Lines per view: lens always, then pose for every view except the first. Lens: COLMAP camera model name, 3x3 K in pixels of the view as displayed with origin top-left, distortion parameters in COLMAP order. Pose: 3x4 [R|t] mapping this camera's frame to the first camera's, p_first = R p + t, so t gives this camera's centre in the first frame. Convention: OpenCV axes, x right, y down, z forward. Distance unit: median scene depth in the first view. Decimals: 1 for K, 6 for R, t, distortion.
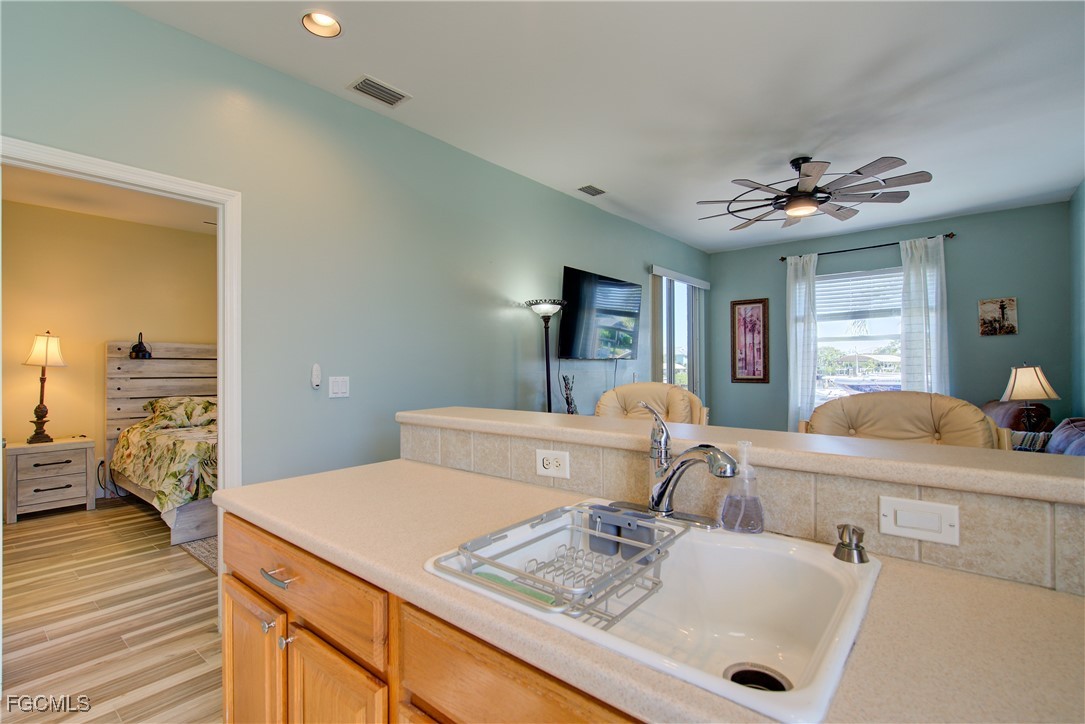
lens RADIAL K [[504.5, 0, 542.4], [0, 504.5, 366.5], [0, 0, 1]] dist [0.007139, -0.001957]
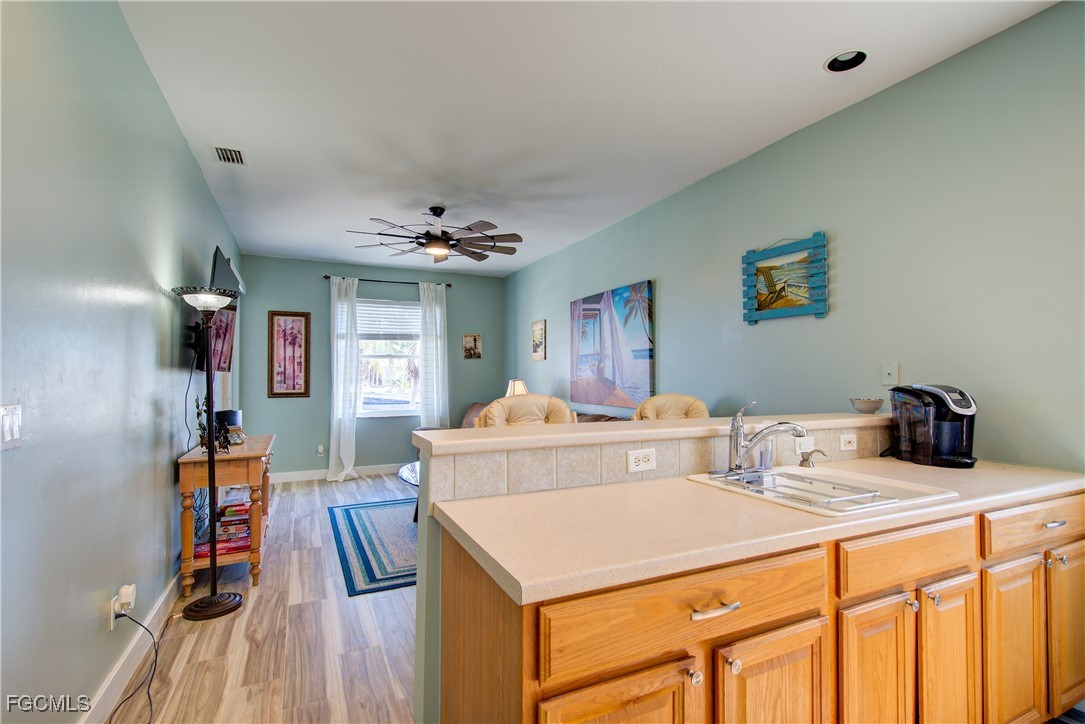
lens RADIAL K [[504.5, 0, 540.0], [0, 504.5, 365.1], [0, 0, 1]] dist [0.007139, -0.001957]
pose [[0.419642, 0.025555, 0.907330, -0.290585], [0.001945, 0.999576, -0.029053, -0.000410], [-0.907688, 0.013957, 0.419414, 0.172781]]
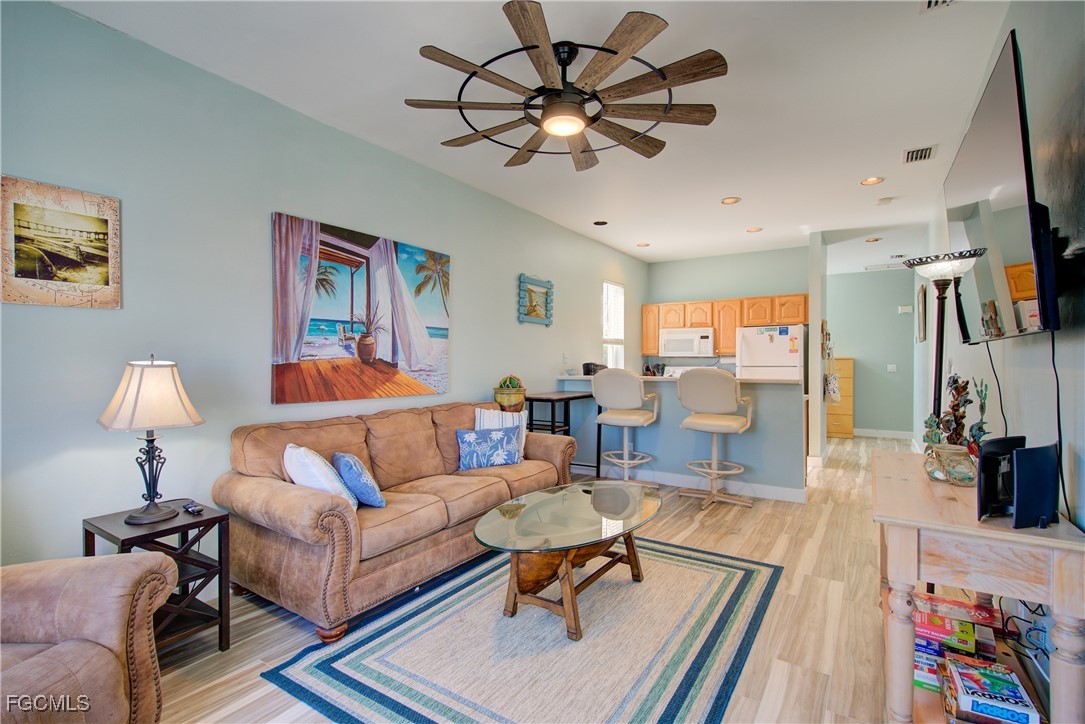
lens RADIAL K [[504.5, 0, 539.8], [0, 504.5, 365.0], [0, 0, 1]] dist [0.007139, -0.001957]
pose [[-0.993759, 0.006421, -0.111367, 0.382884], [0.005536, 0.999951, 0.008257, 0.000433], [0.111415, 0.007589, -0.993745, 1.028095]]
